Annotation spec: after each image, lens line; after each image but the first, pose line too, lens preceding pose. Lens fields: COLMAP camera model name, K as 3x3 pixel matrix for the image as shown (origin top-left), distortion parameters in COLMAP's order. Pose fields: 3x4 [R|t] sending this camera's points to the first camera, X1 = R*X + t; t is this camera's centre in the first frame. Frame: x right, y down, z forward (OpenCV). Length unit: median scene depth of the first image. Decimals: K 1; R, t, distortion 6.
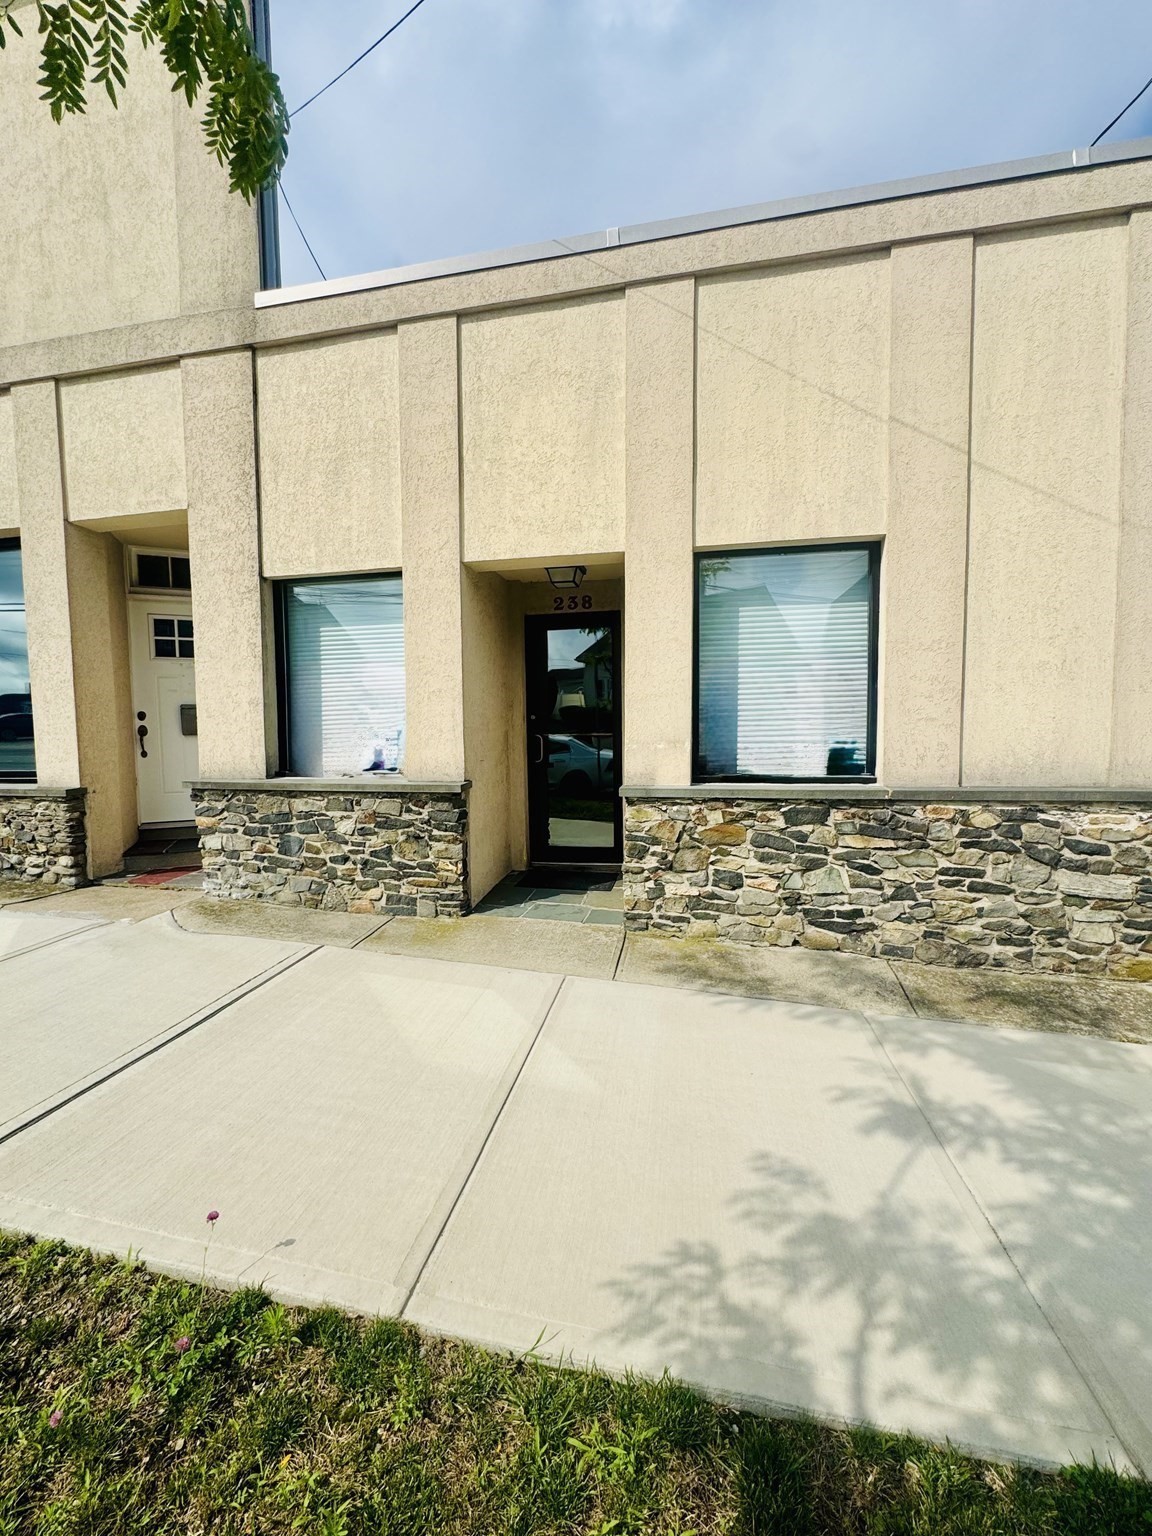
lens RADIAL K [[610.2, 0, 572.5], [0, 610.2, 765.3], [0, 0, 1]] dist [-0.004320, 0.001122]
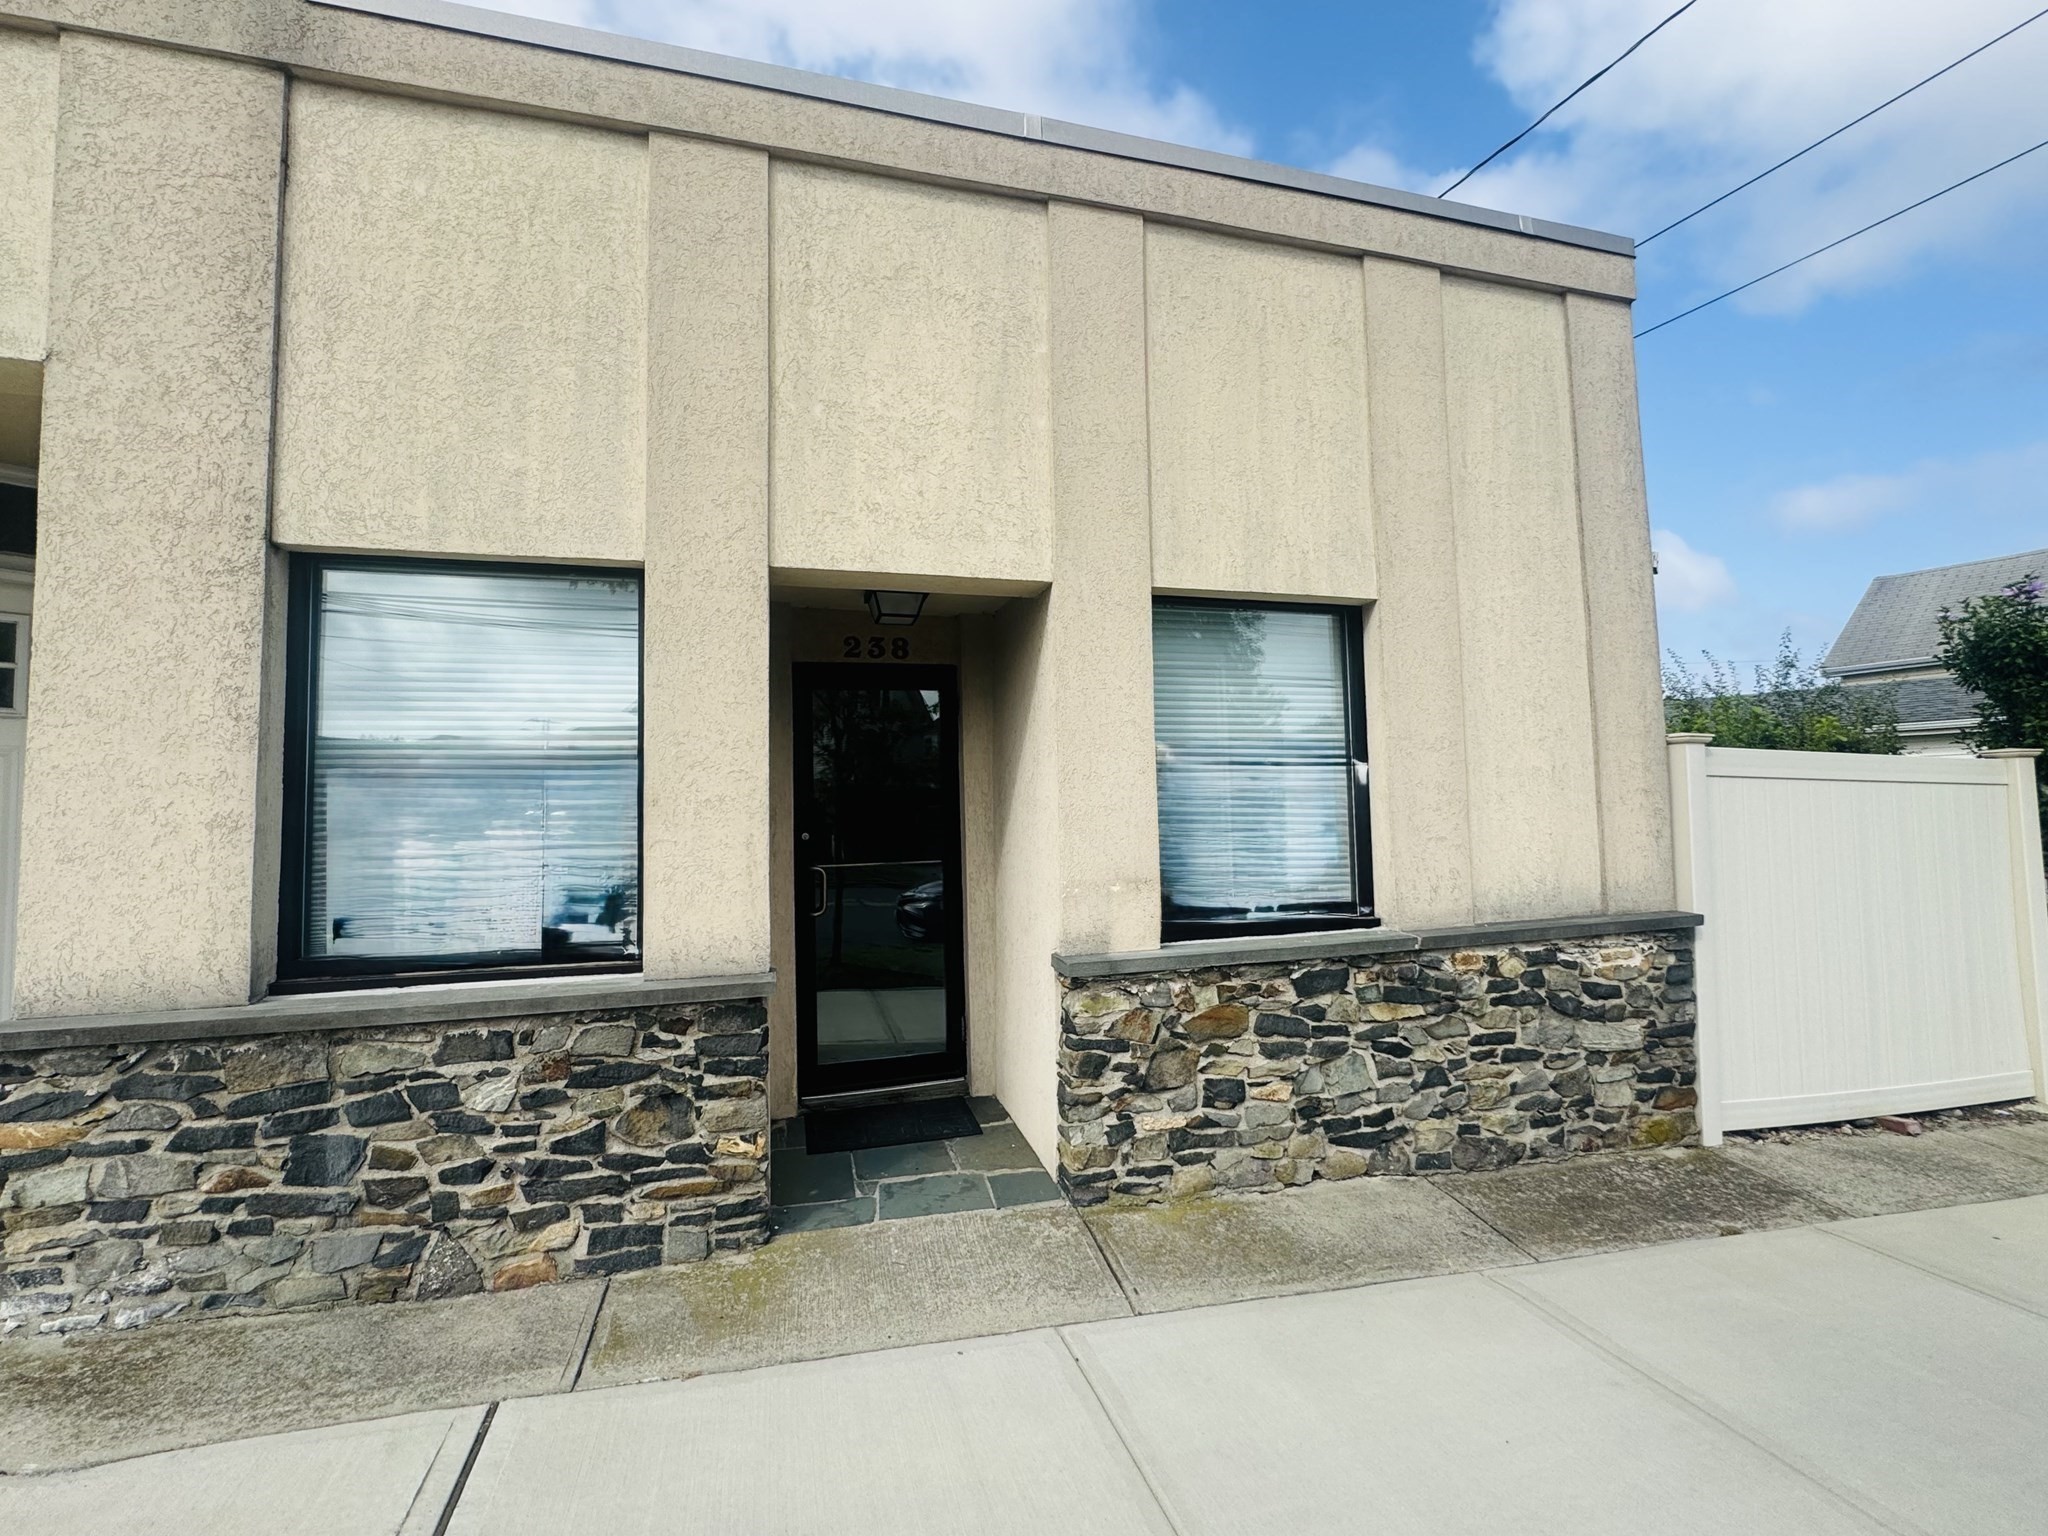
lens RADIAL K [[881.1, 0, 1019.6], [0, 881.1, 760.0], [0, 0, 1]] dist [-0.003156, 0.000593]
pose [[0.887554, 0.016945, 0.460391, -0.361709], [0.042050, 0.992173, -0.117582, -0.059706], [-0.458780, 0.123719, 0.879894, 0.229588]]
